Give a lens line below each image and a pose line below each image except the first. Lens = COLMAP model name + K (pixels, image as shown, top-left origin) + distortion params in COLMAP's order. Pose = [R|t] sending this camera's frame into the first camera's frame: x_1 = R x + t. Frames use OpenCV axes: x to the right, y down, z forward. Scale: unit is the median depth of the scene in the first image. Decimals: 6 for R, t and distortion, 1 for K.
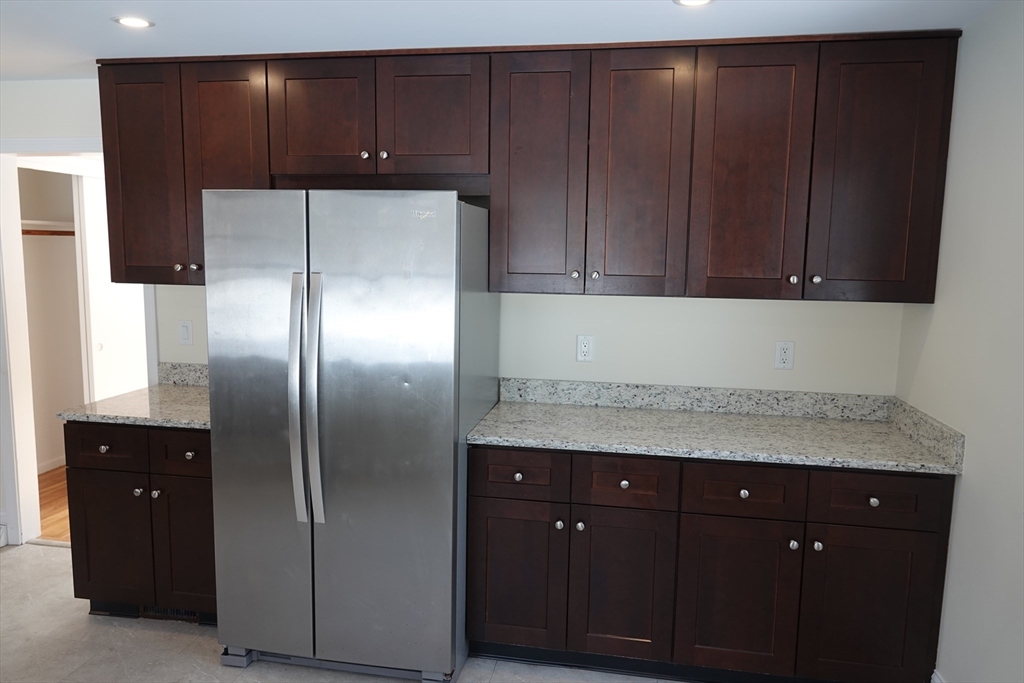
lens RADIAL K [[708.2, 0, 512.0], [0, 708.2, 341.5], [0, 0, 1]] dist [0.003977, 0.001311]
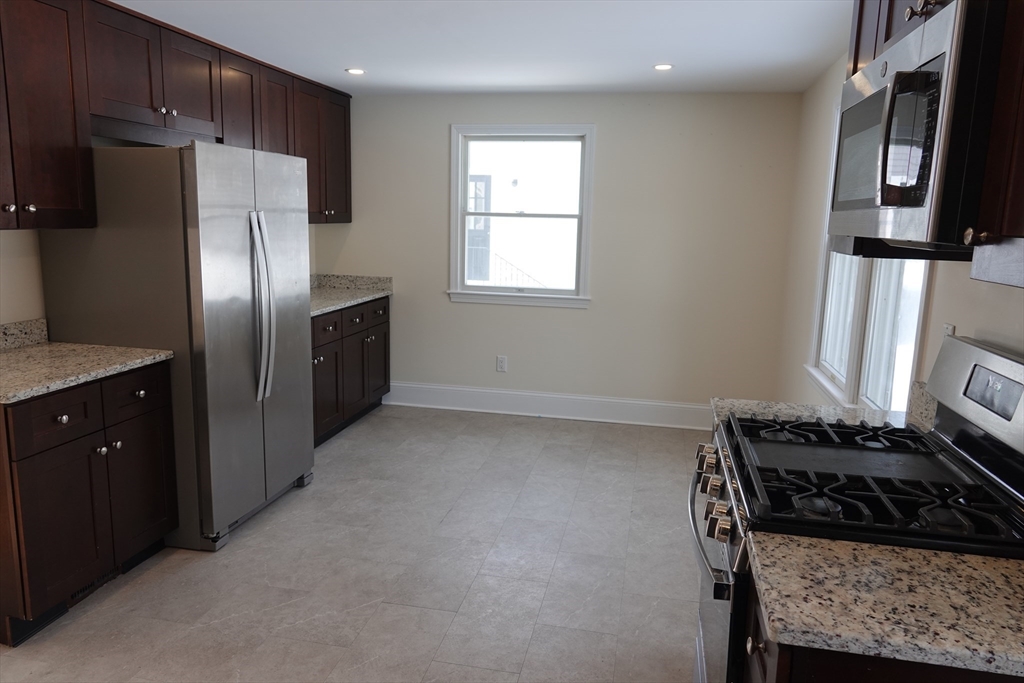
lens RADIAL K [[715.3, 0, 512.0], [0, 715.3, 341.5], [0, 0, 1]] dist [-0.002555, 0.001224]
pose [[0.037644, -0.190314, 0.981001, -1.417142], [0.103409, 0.977168, 0.185603, -0.049352], [-0.993926, 0.094457, 0.056465, 0.396647]]
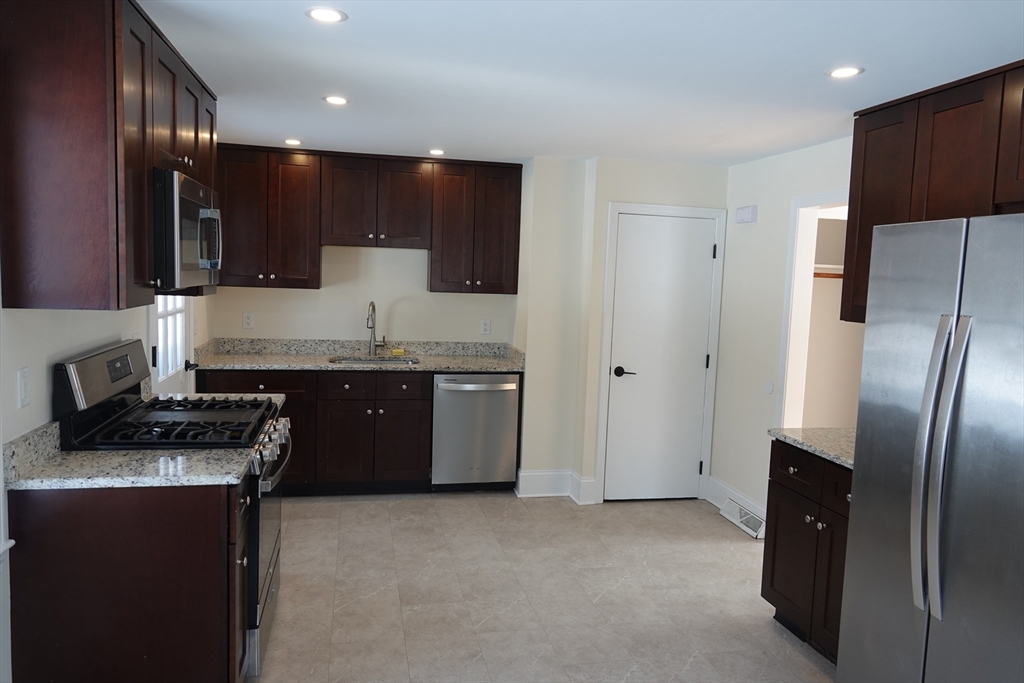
lens RADIAL K [[715.3, 0, 512.0], [0, 715.3, 341.5], [0, 0, 1]] dist [-0.002555, 0.001224]
pose [[0.365222, 0.083796, -0.927141, 0.266353], [-0.150804, 0.988111, 0.029902, -0.010956], [0.918624, 0.128896, 0.373517, 0.175320]]
